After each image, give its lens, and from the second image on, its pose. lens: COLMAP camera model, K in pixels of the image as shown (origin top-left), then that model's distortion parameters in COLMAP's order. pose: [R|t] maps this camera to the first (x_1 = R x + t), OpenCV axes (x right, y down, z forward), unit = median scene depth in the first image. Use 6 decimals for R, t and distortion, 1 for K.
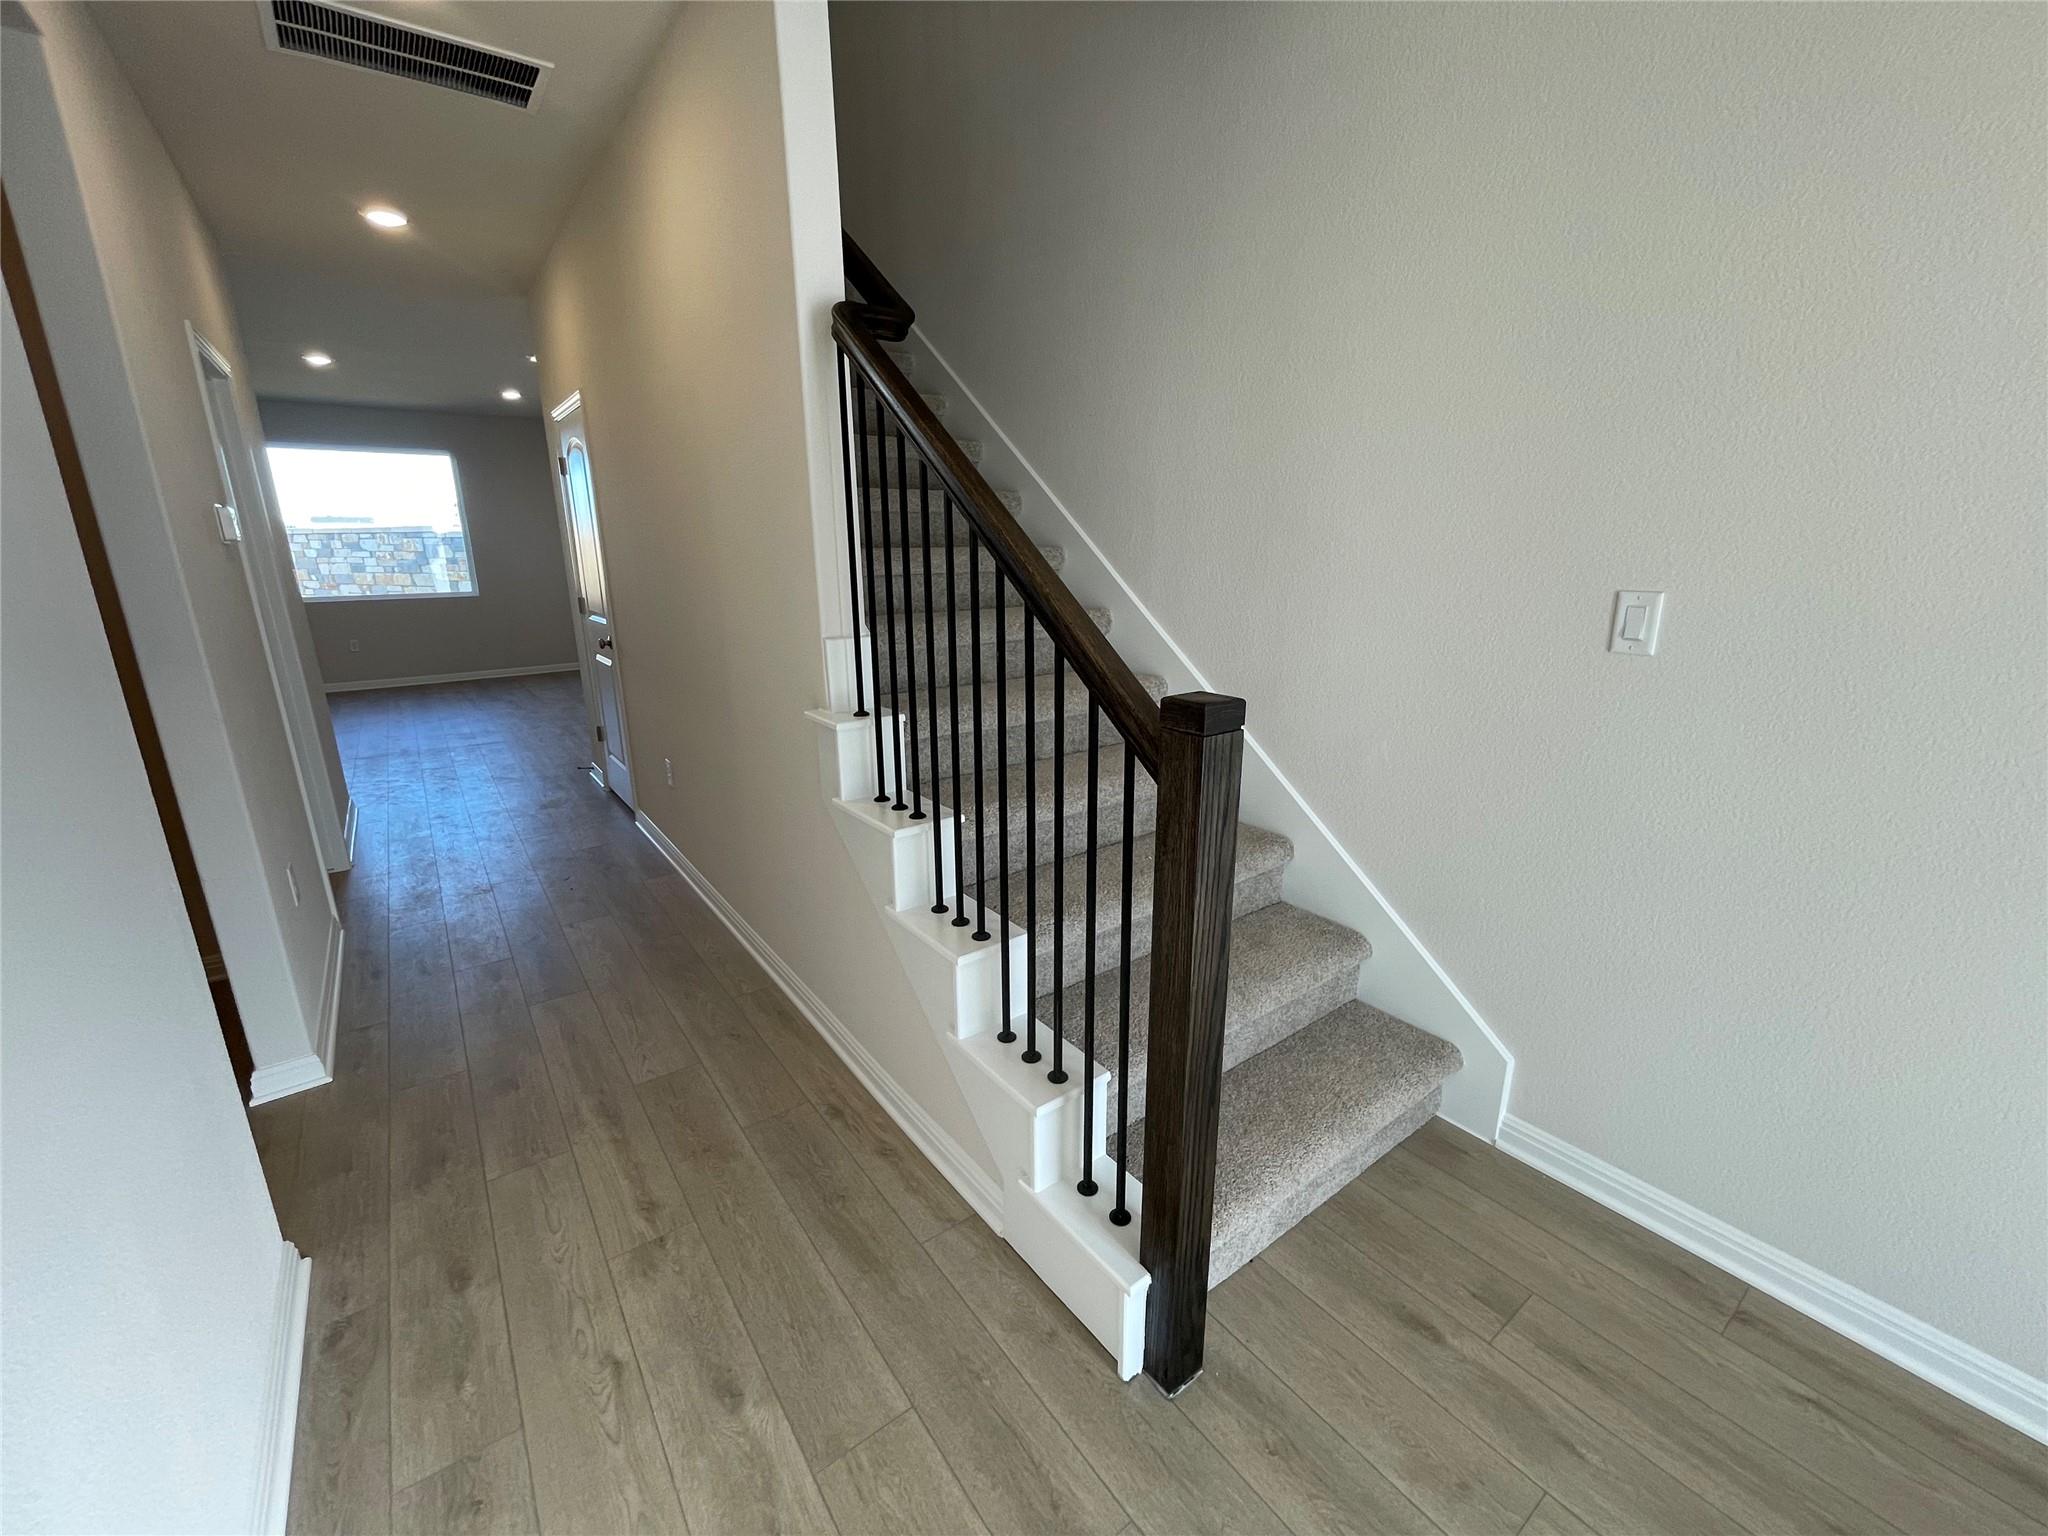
lens RADIAL K [[833.1, 0, 1029.3], [0, 833.1, 771.9], [0, 0, 1]] dist [-0.002012, 0.000401]
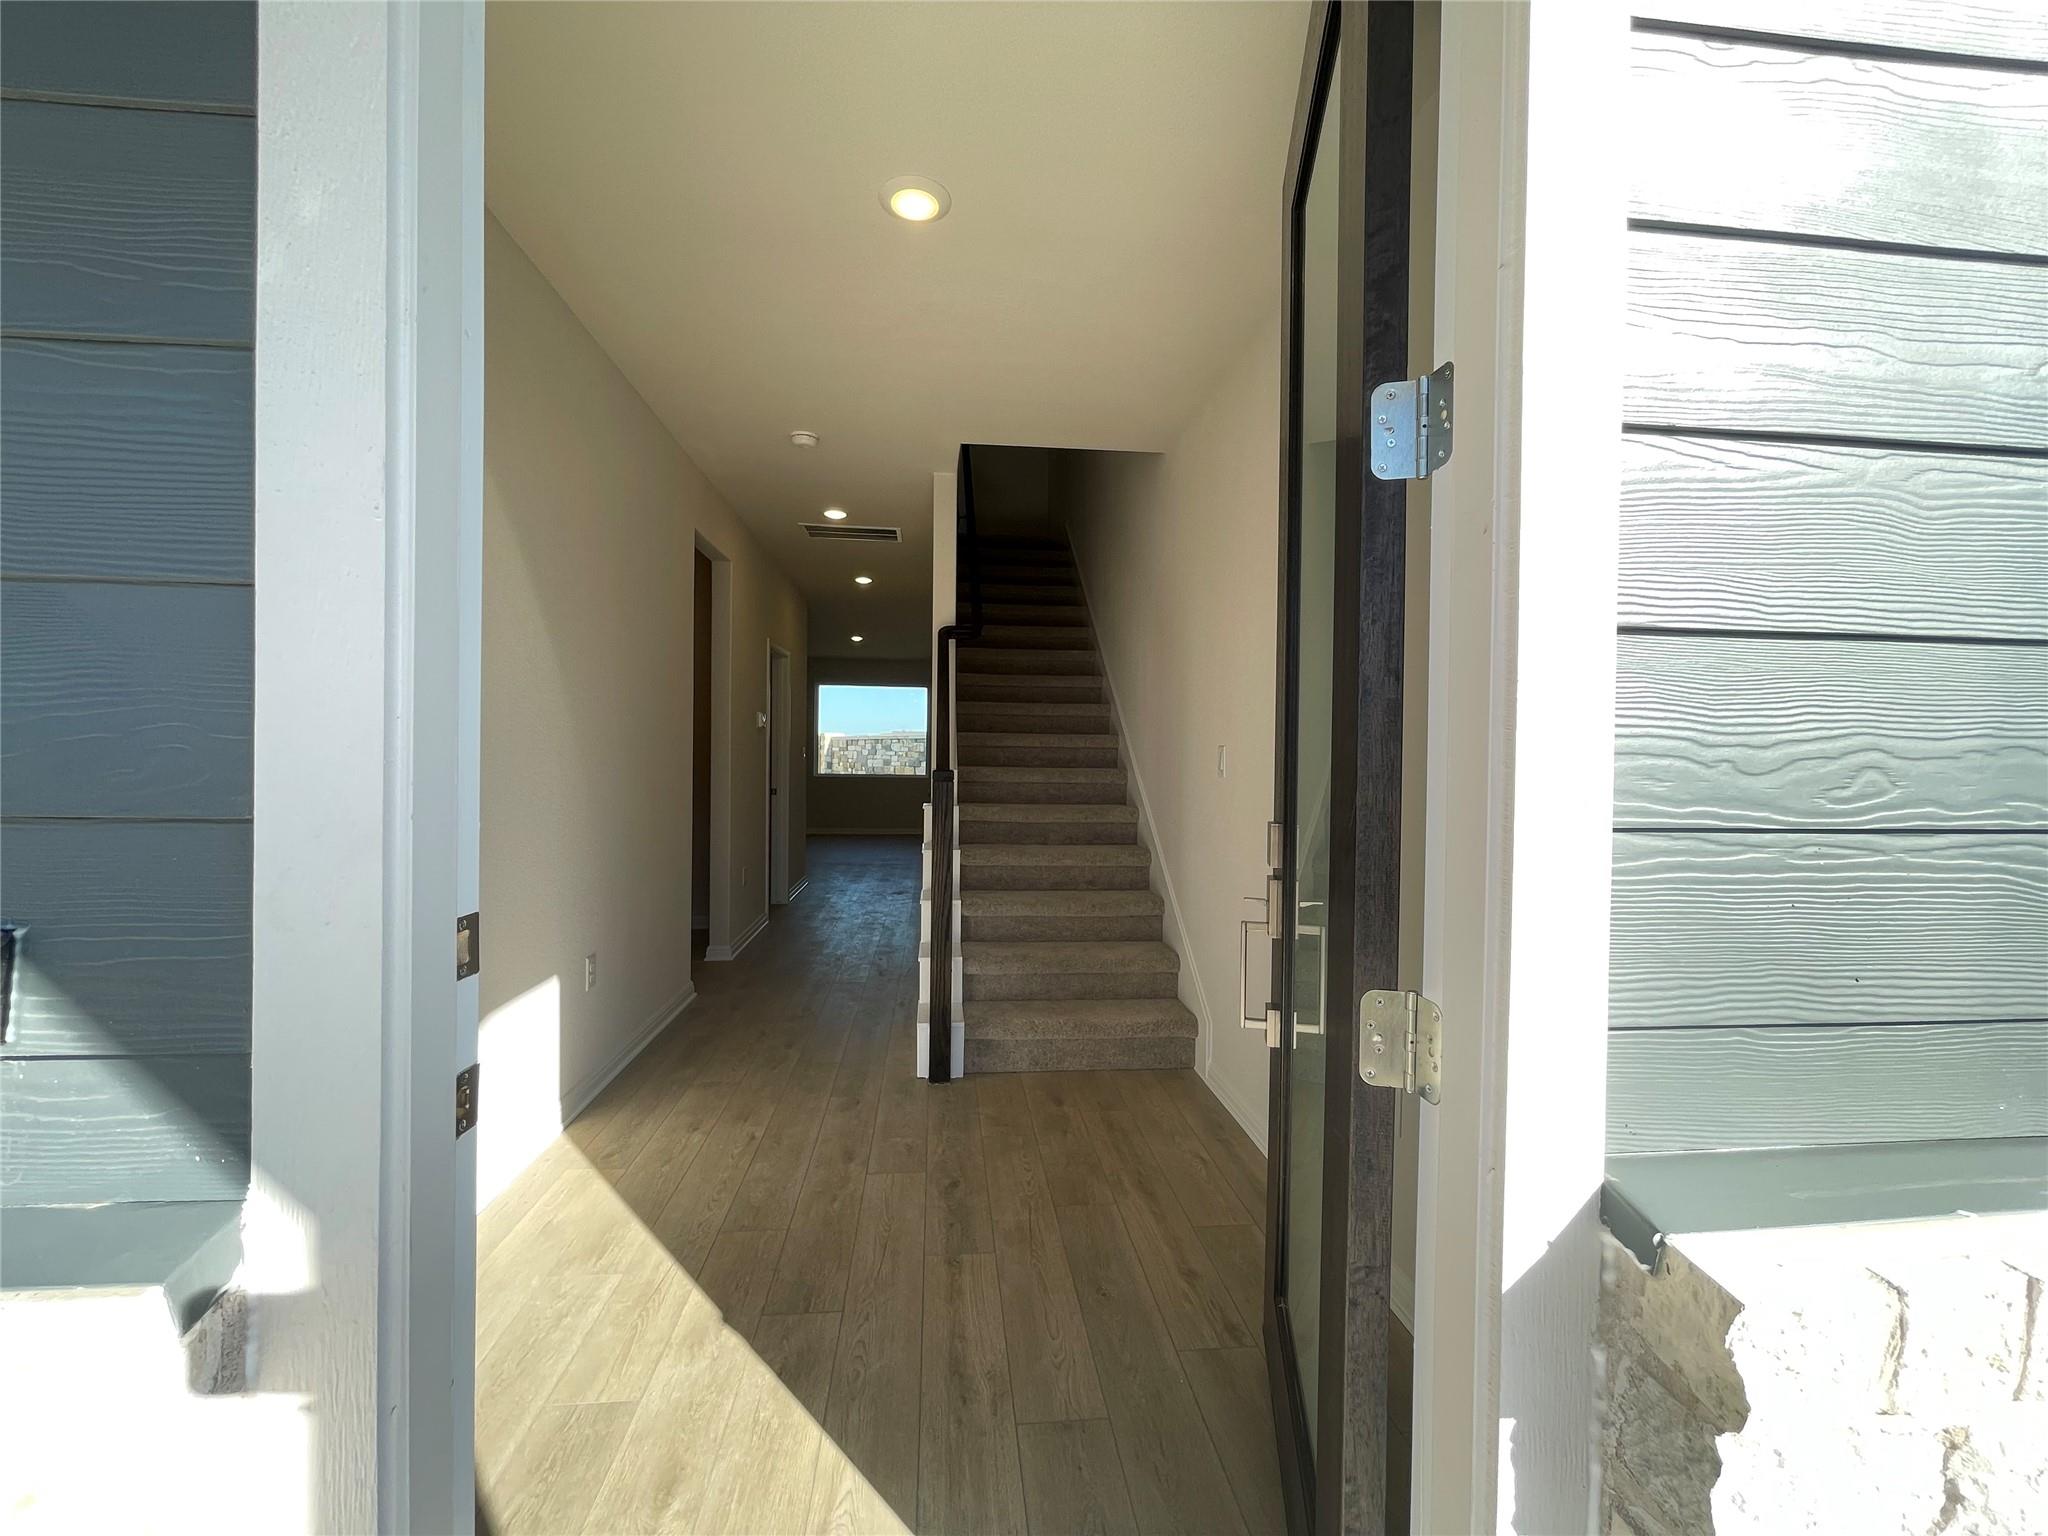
lens RADIAL K [[833.1, 0, 1018.1], [0, 833.1, 762.0], [0, 0, 1]] dist [-0.002012, 0.000401]
pose [[0.856467, 0.024379, -0.515626, 0.136058], [-0.158681, 0.962952, -0.218045, 0.033739], [0.491208, 0.268568, 0.828605, -0.086622]]
